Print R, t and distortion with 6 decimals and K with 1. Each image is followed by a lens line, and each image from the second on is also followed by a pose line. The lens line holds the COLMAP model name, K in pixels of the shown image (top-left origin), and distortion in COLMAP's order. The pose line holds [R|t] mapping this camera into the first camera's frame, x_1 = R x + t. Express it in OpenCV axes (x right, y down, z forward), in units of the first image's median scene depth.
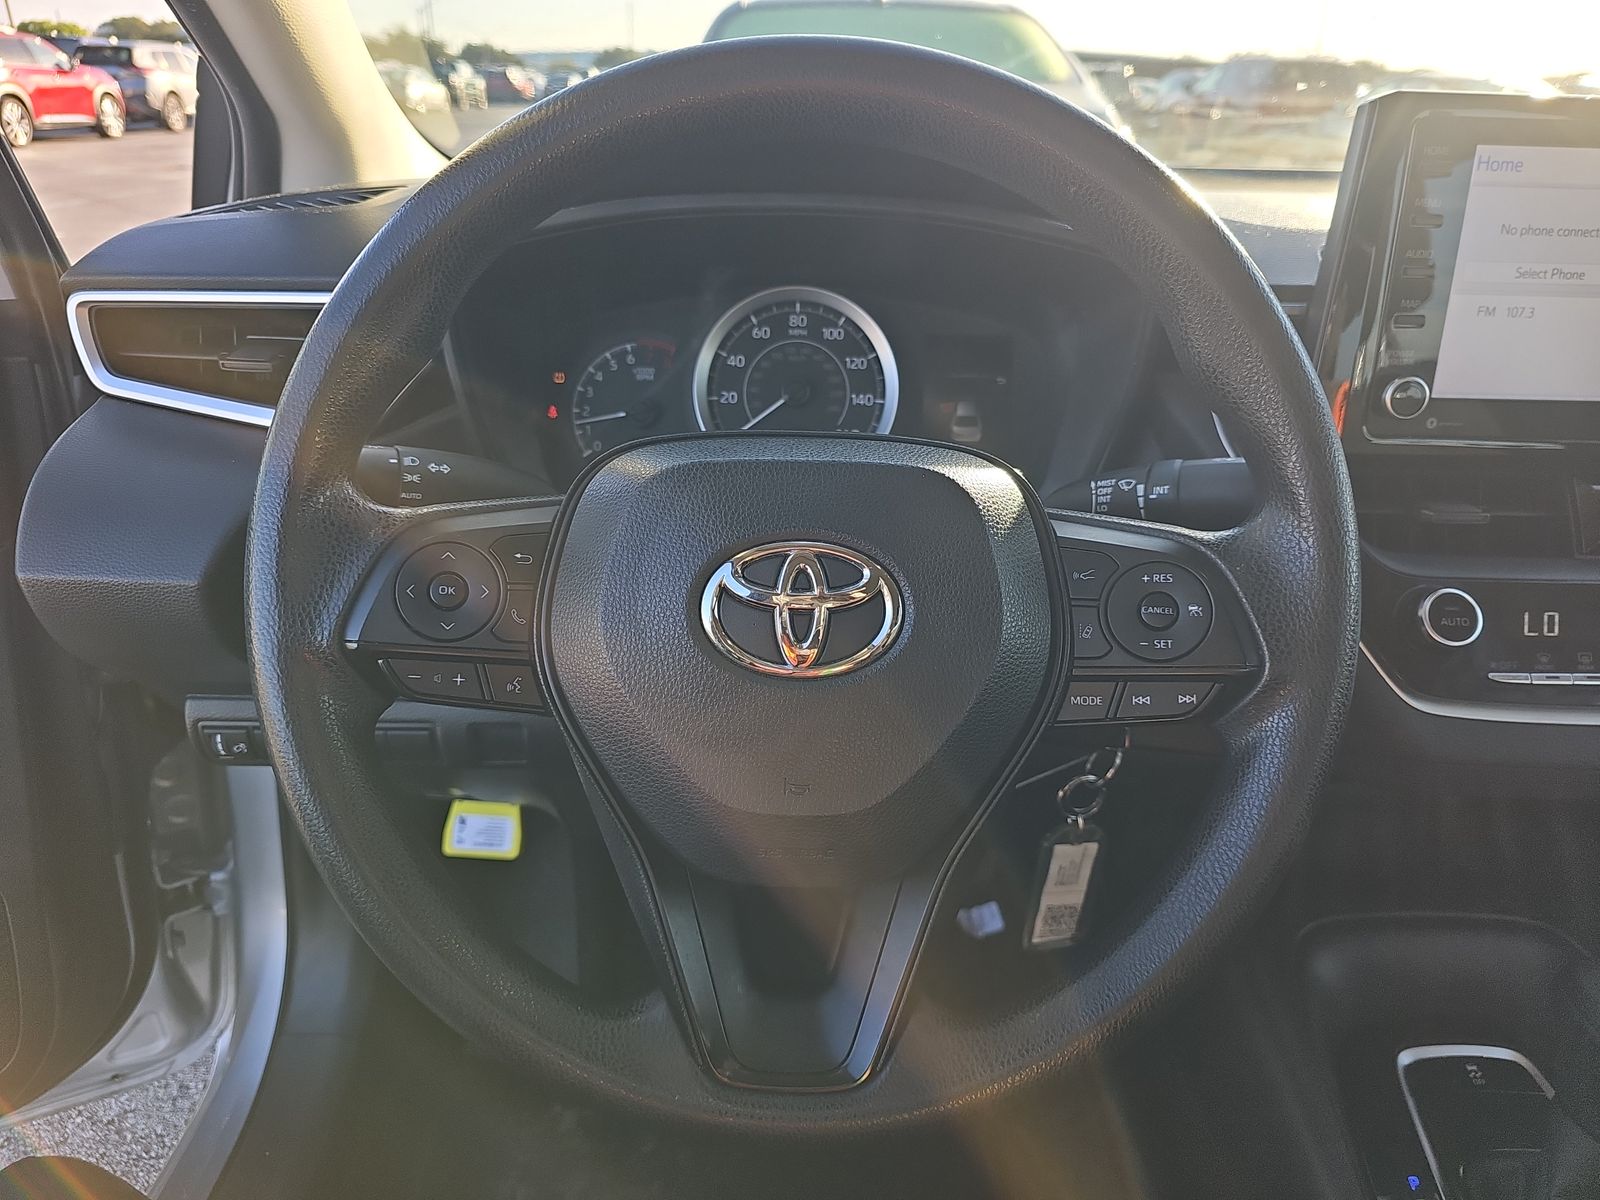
lens RADIAL K [[1056.5, 0, 800.8], [0, 1056.5, 614.9], [0, 0, 1]] dist [0.033414, -0.027945]
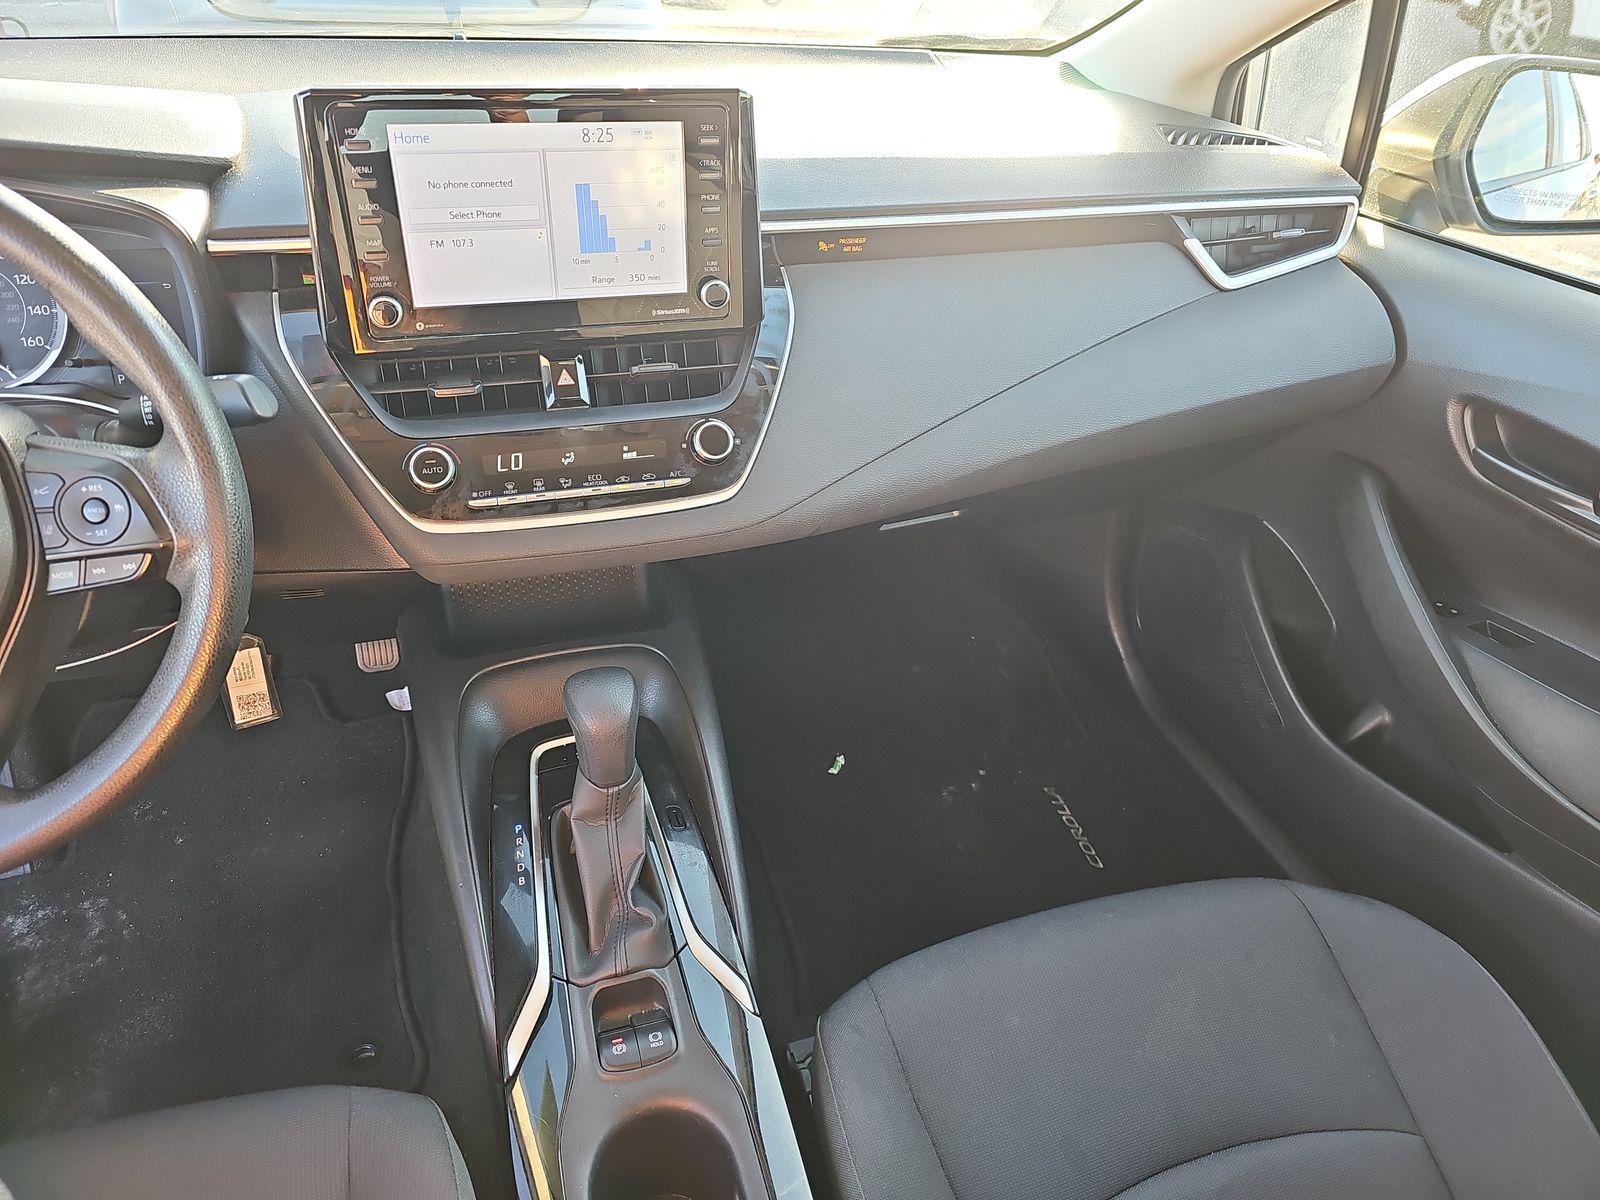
lens RADIAL K [[1056.5, 0, 793.6], [0, 1056.5, 582.7], [0, 0, 1]] dist [0.033414, -0.027945]
pose [[0.960031, -0.142280, 0.241031, 0.714302], [0.093394, 0.974643, 0.203343, -0.093334], [-0.263851, -0.172705, 0.948976, -0.544015]]
